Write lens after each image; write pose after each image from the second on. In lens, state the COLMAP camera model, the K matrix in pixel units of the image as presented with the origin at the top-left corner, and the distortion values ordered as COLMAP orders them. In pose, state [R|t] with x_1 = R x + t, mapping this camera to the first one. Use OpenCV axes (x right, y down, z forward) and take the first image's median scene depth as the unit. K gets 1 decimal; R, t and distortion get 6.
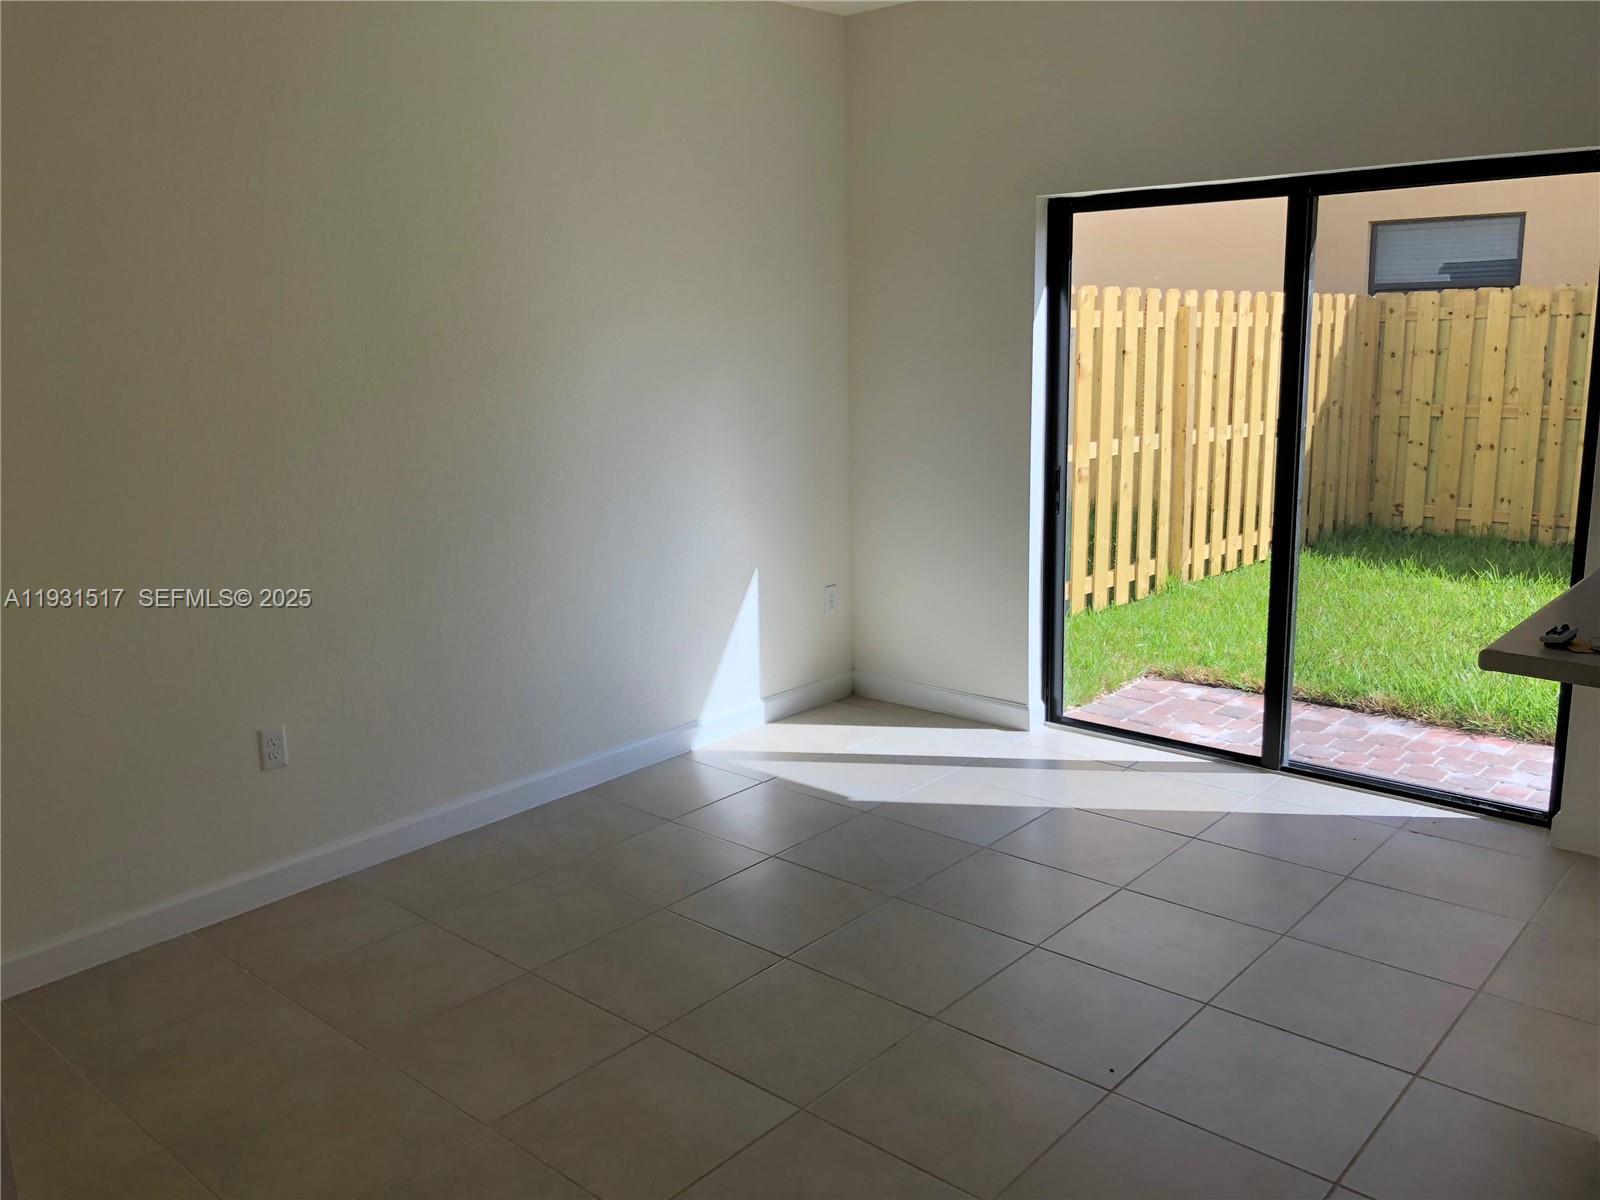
lens RADIAL K [[1328.8, 0, 798.2], [0, 1328.8, 550.3], [0, 0, 1]] dist [0.055744, -0.001006]
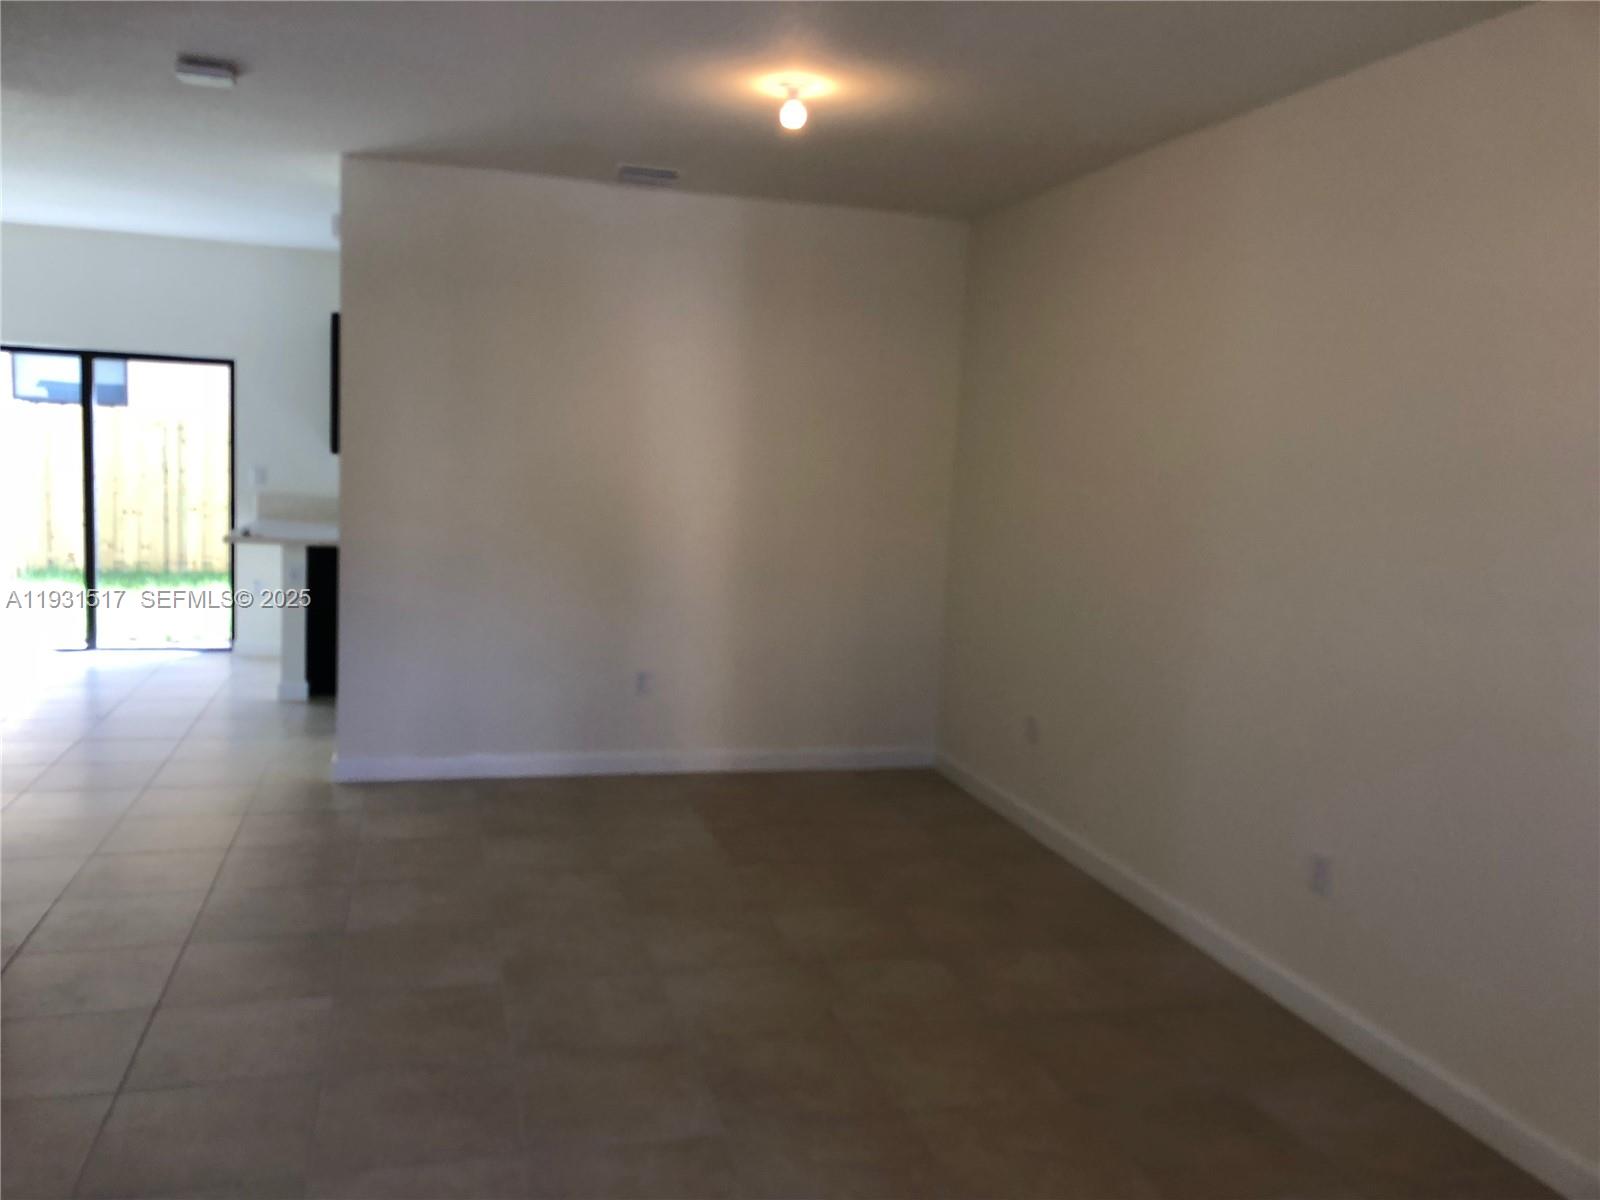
lens RADIAL K [[1339.0, 0, 779.7], [0, 1339.0, 596.8], [0, 0, 1]] dist [0.085378, 0.001123]
pose [[0.562697, -0.051188, 0.825077, -0.413496], [0.091503, 0.995805, -0.000624, 0.102432], [-0.821583, 0.075848, 0.565020, -0.539119]]
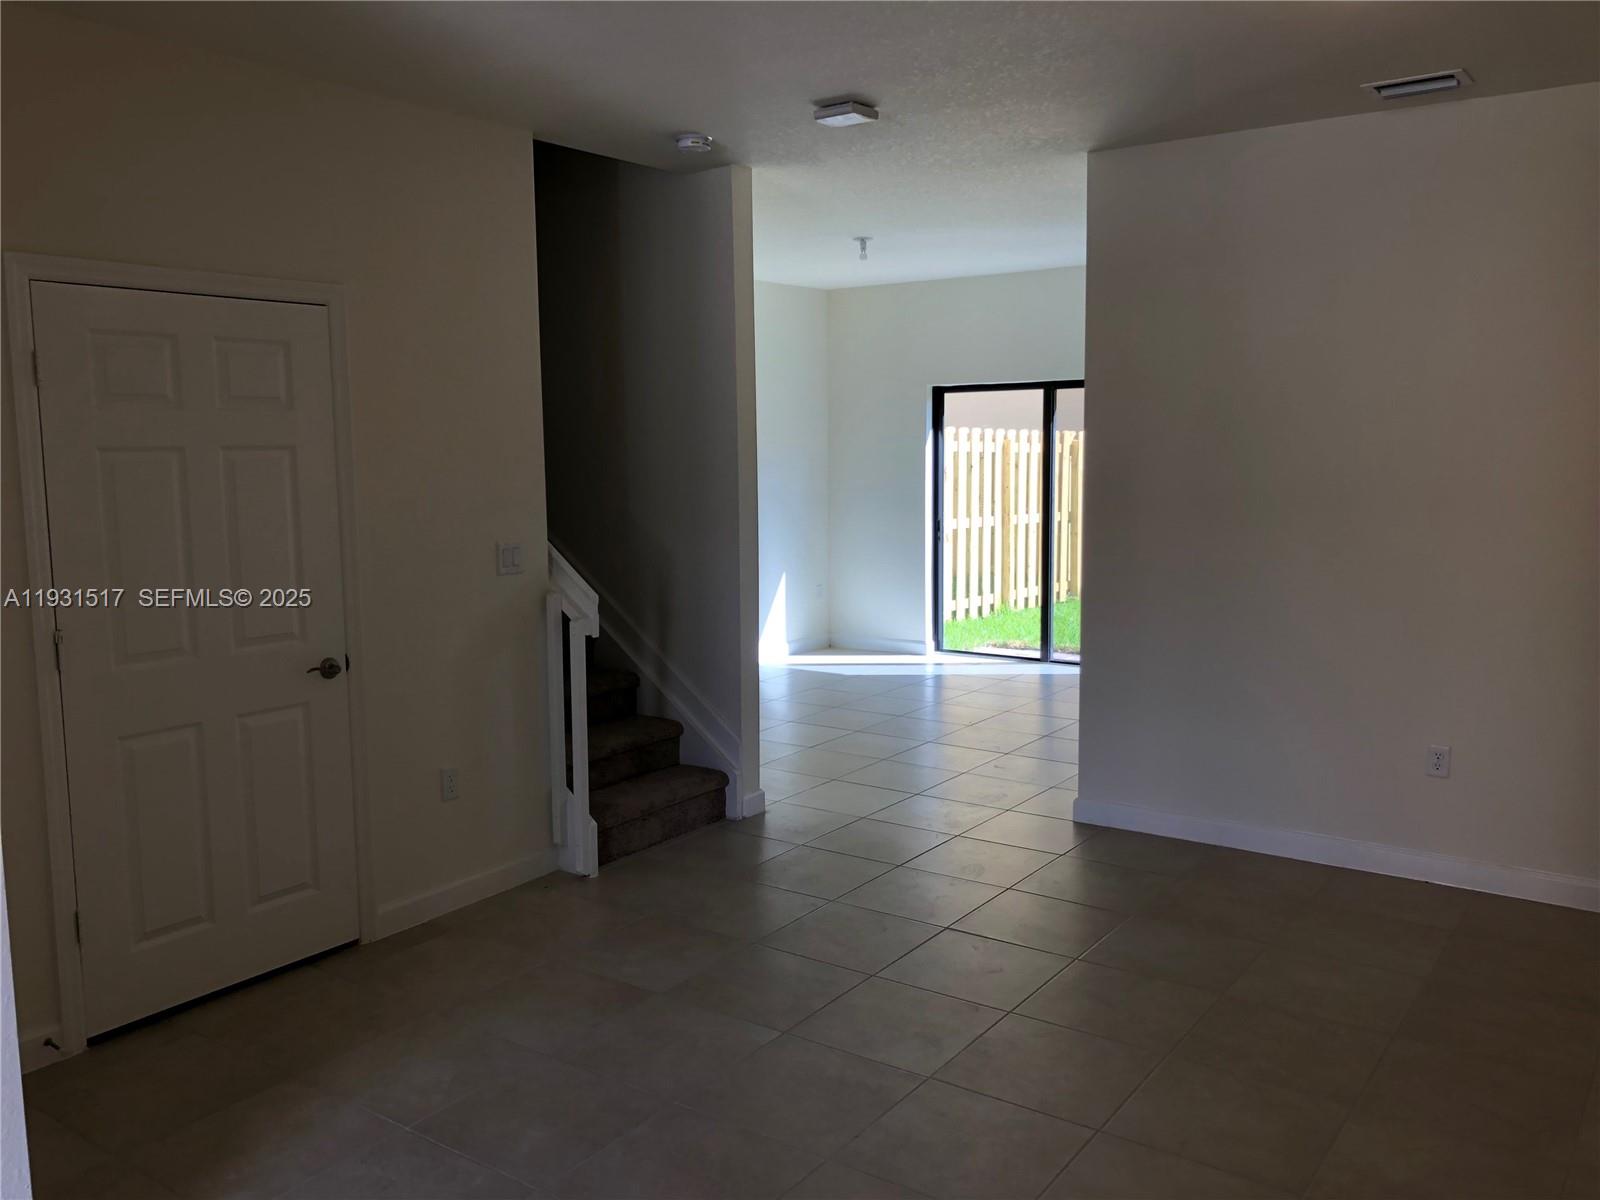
lens RADIAL K [[1339.0, 0, 779.7], [0, 1339.0, 596.8], [0, 0, 1]] dist [0.085378, 0.001123]
pose [[0.995740, -0.006566, 0.091968, -0.146714], [0.012610, 0.997787, -0.065290, 0.118463], [-0.091336, 0.066172, 0.993619, -0.621232]]
